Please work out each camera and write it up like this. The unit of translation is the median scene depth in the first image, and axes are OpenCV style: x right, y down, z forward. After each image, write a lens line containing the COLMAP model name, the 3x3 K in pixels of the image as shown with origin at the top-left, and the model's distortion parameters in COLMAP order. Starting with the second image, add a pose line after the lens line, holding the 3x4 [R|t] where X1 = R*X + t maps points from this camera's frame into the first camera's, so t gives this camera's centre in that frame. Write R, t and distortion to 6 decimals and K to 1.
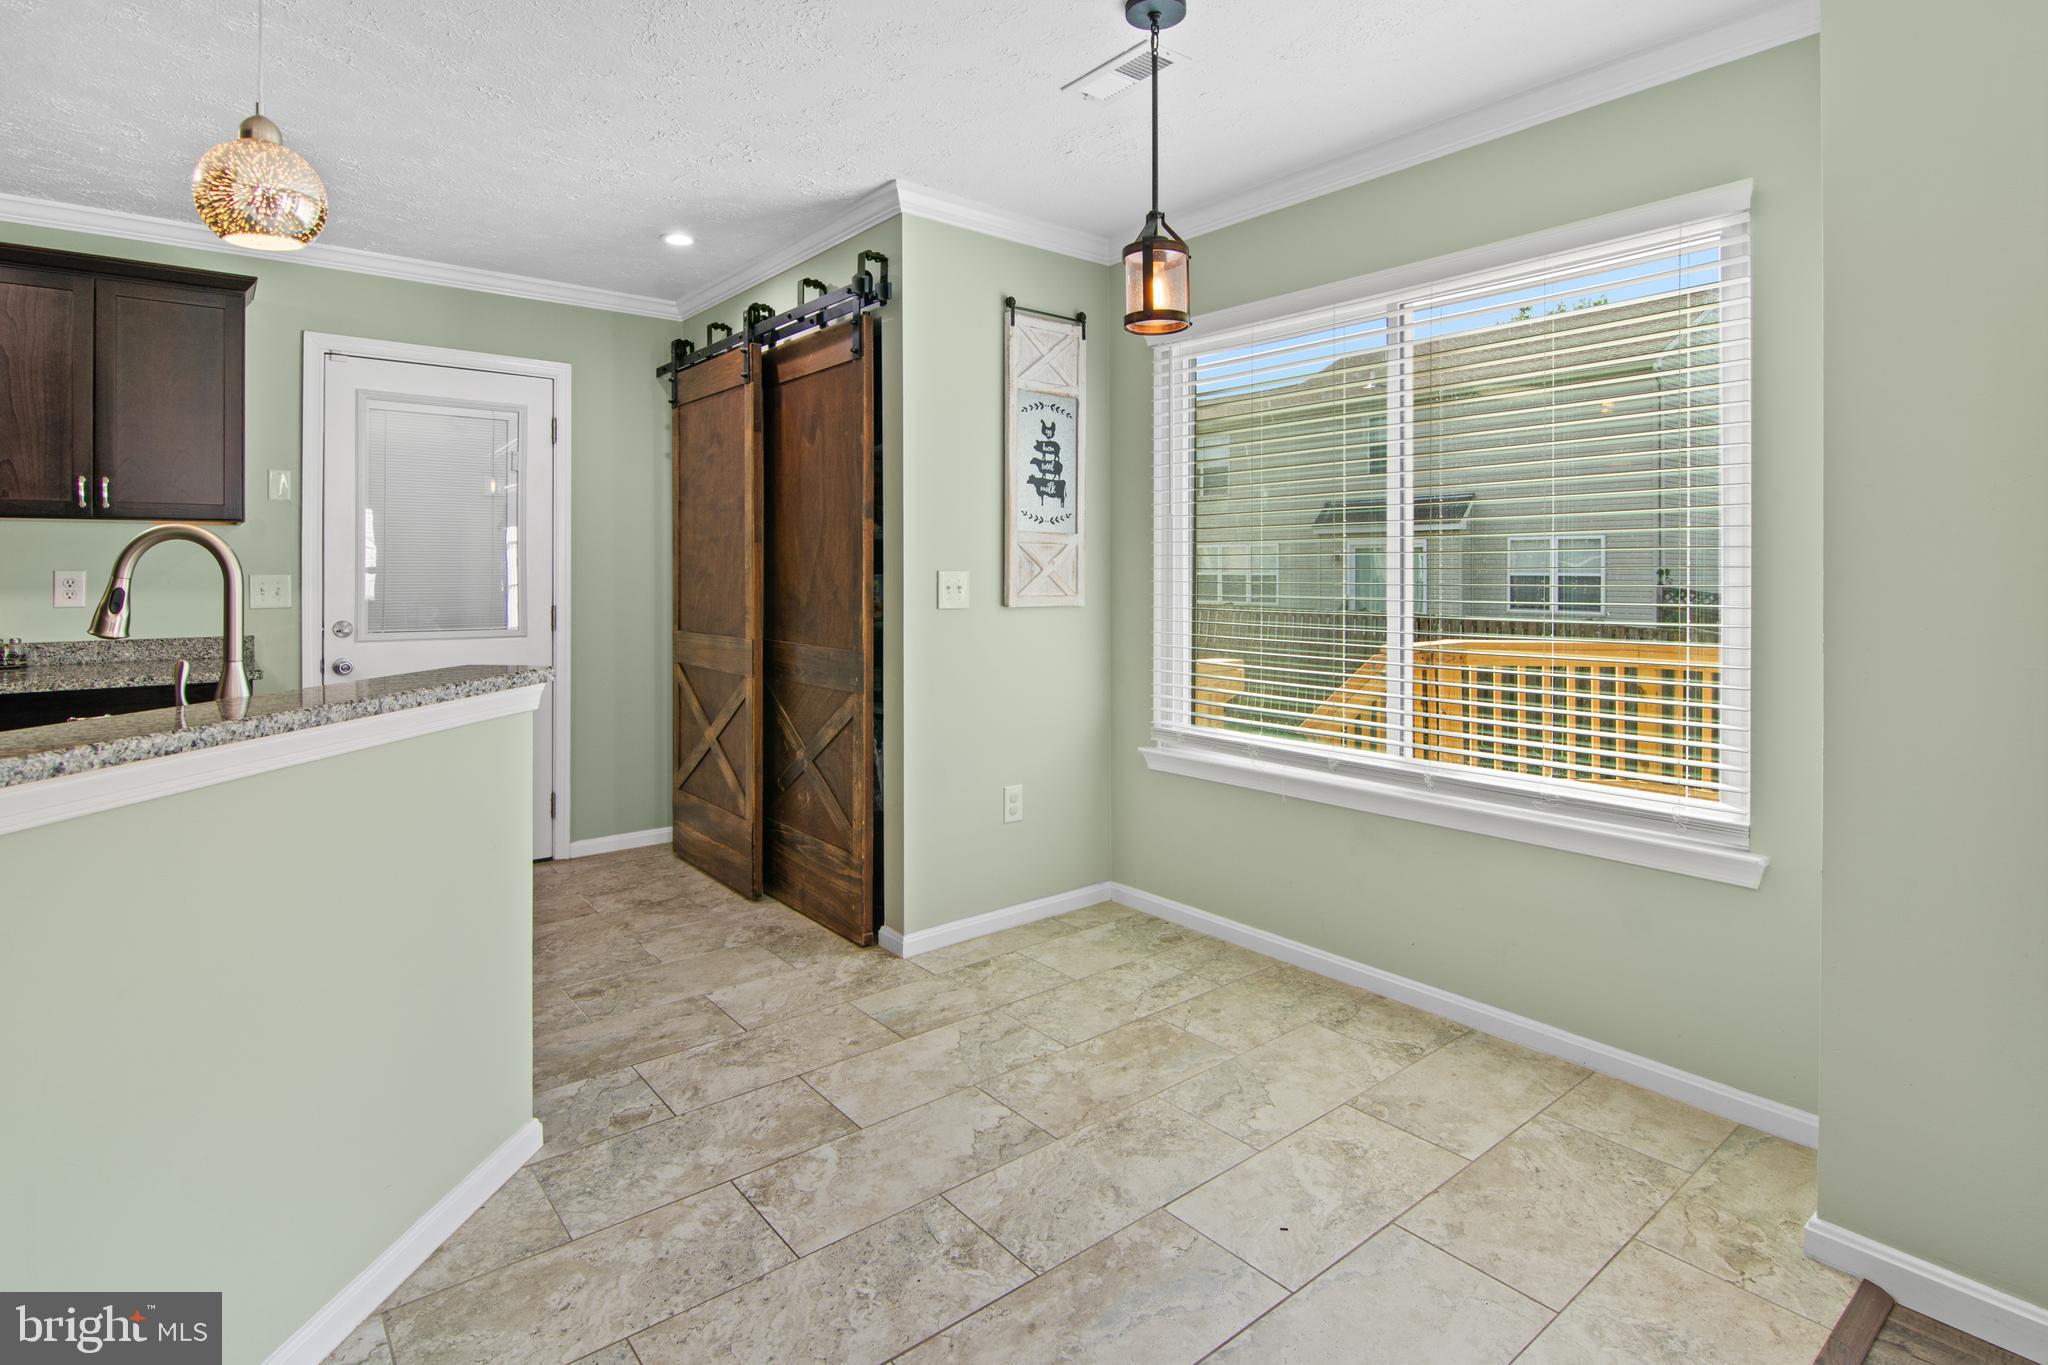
lens RADIAL K [[1019.9, 0, 1018.6], [0, 1019.9, 608.4], [0, 0, 1]] dist [-0.001015, -0.006541]
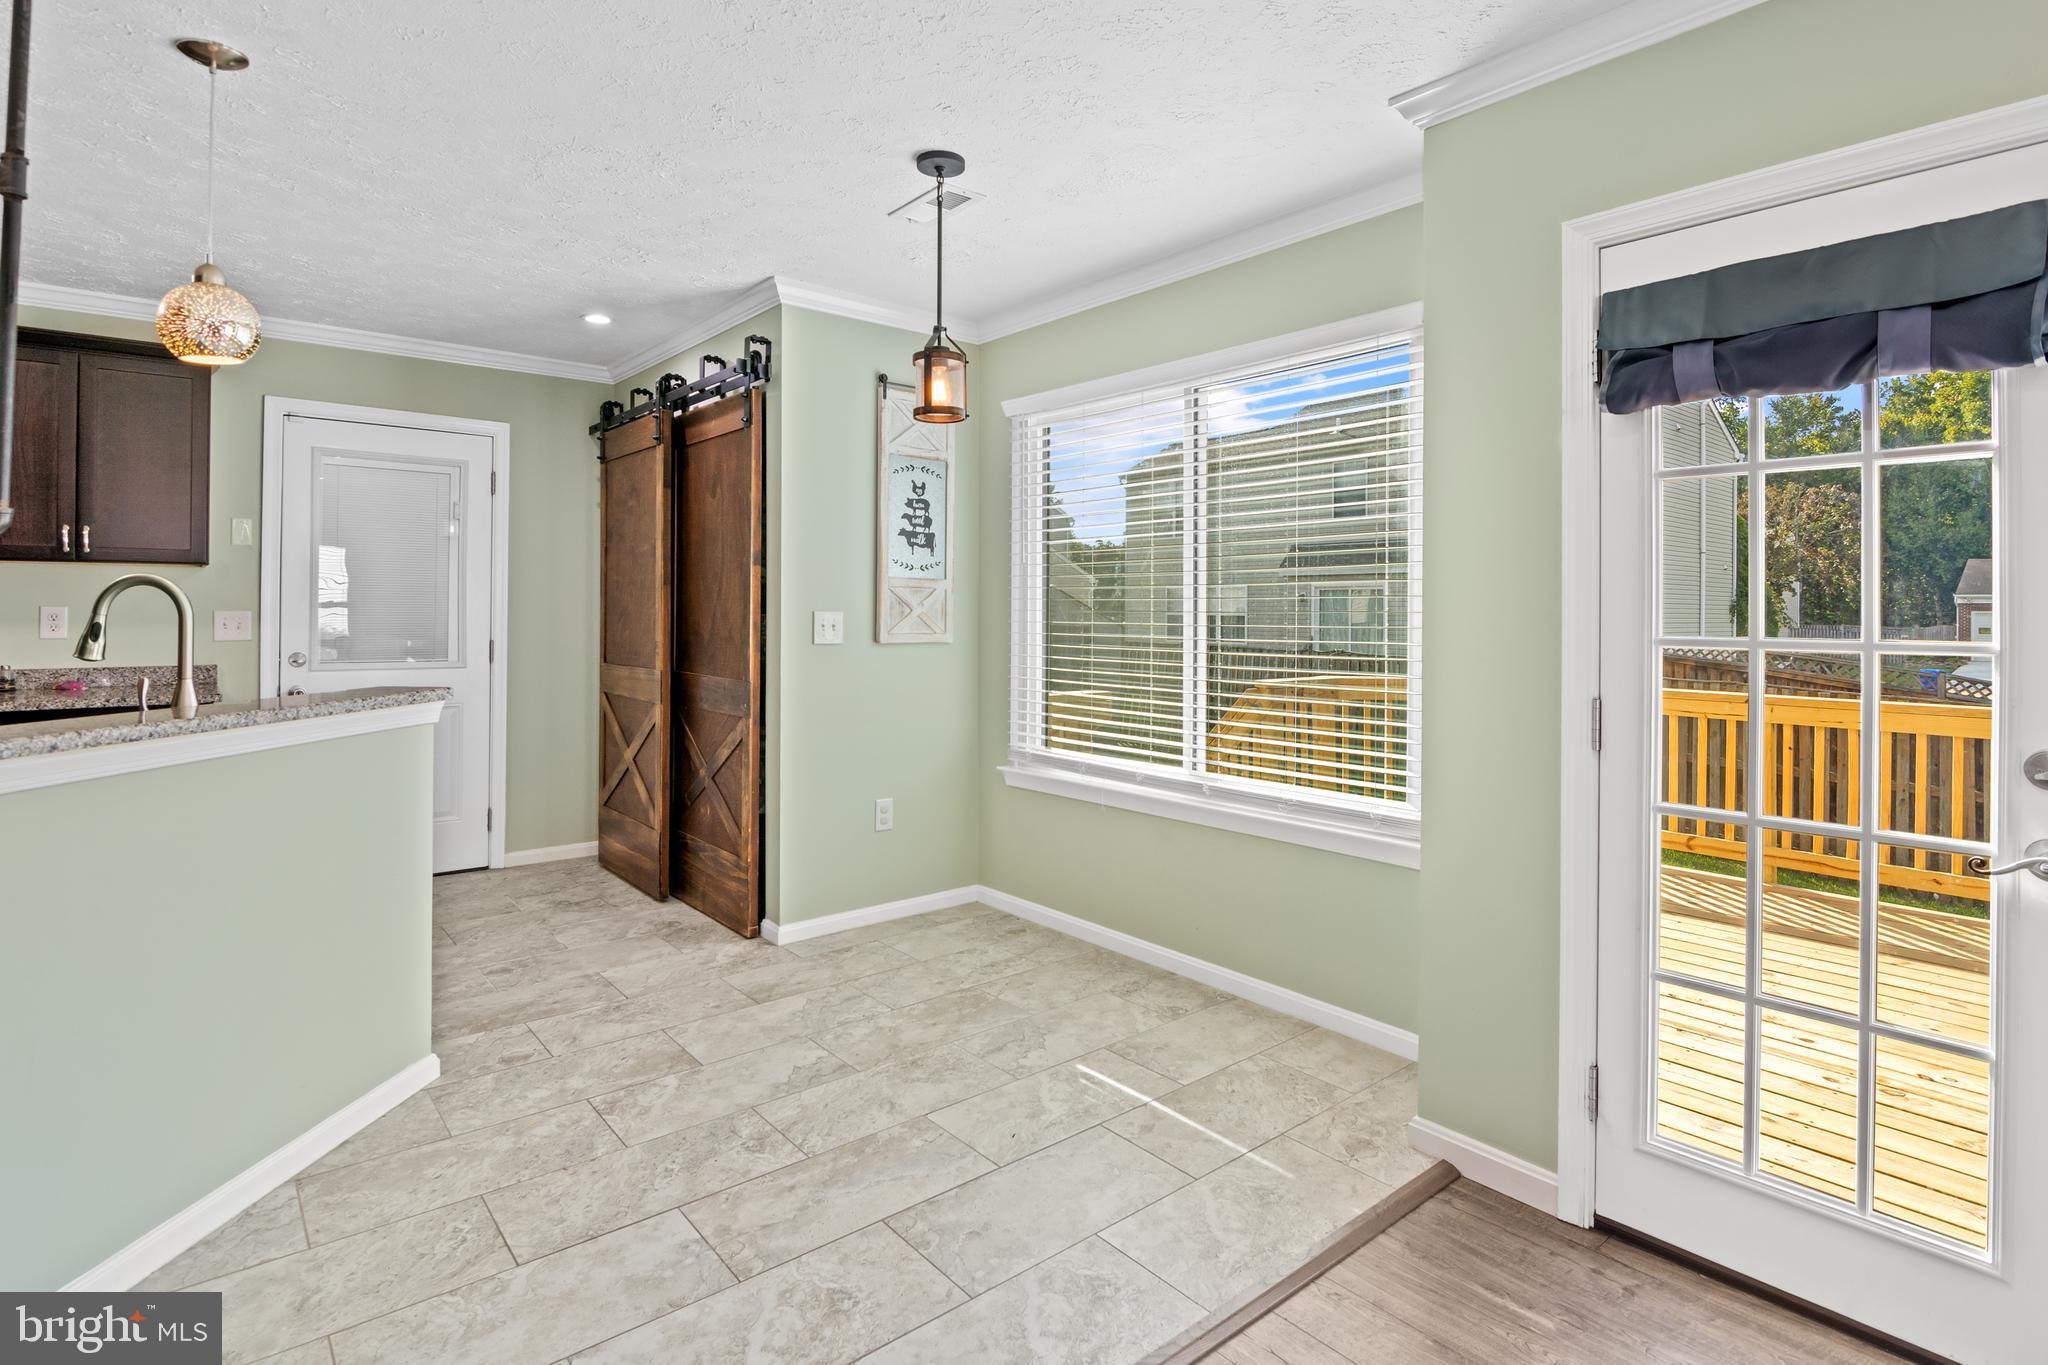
lens RADIAL K [[1019.8, 0, 1025.7], [0, 1019.8, 641.3], [0, 0, 1]] dist [-0.003765, -0.006593]
pose [[0.999831, 0.005502, 0.017534, 0.140389], [-0.005396, 0.999967, -0.006092, 0.002960], [-0.017567, 0.005997, 0.999828, -0.158792]]
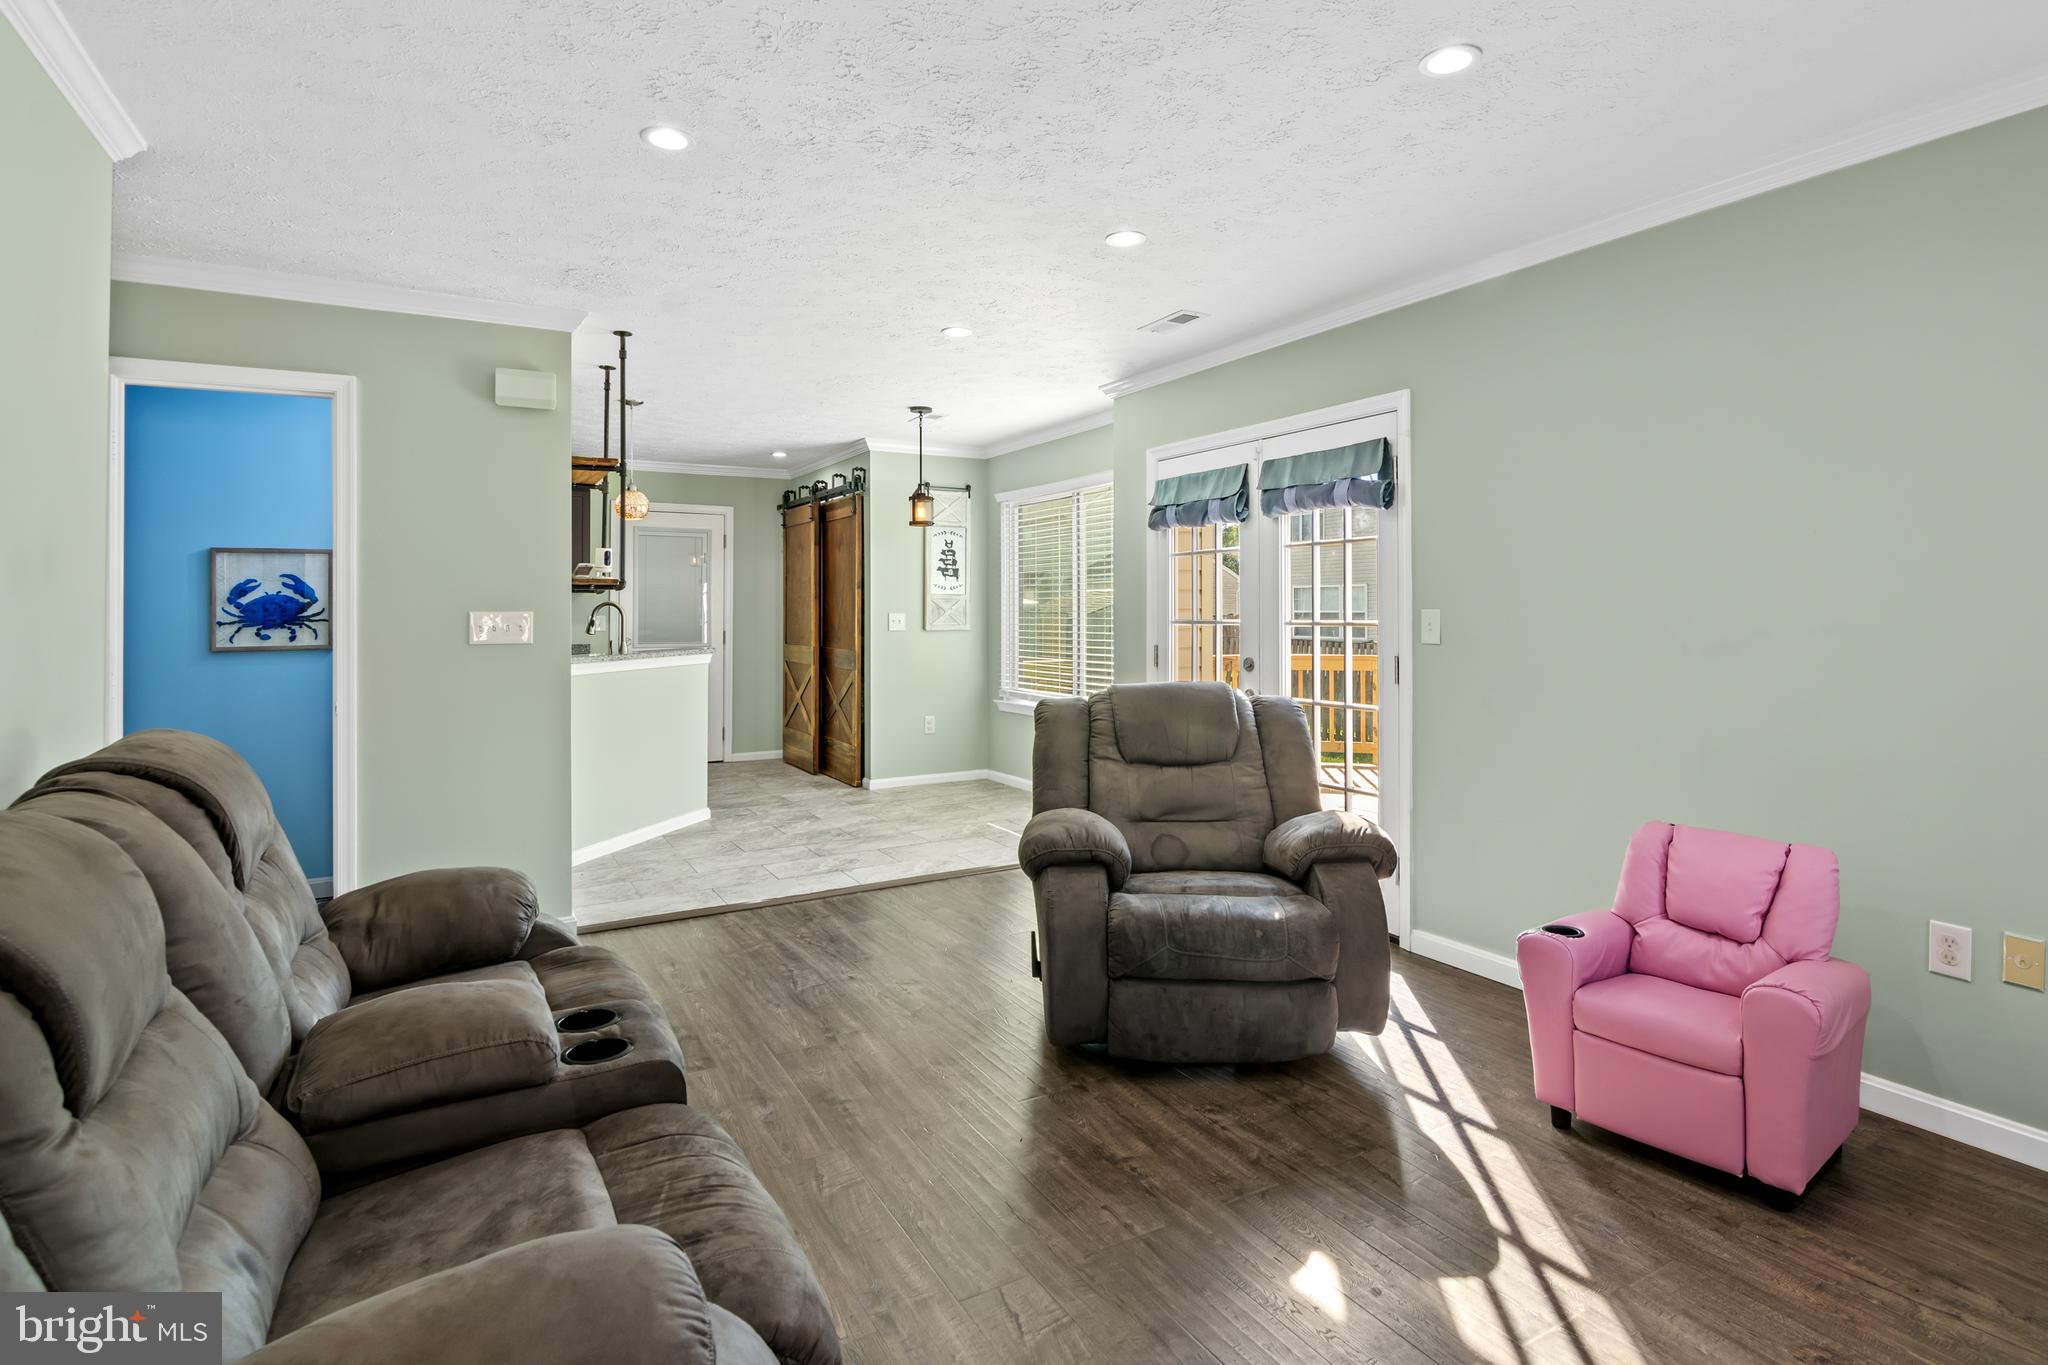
lens RADIAL K [[1012.4, 0, 1029.2], [0, 1012.4, 635.0], [0, 0, 1]] dist [-0.006003, -0.001112]
pose [[0.988022, -0.001120, -0.154312, 0.543447], [-0.000690, 0.999932, -0.011674, 0.034333], [0.154314, 0.011640, 0.987953, -1.066527]]
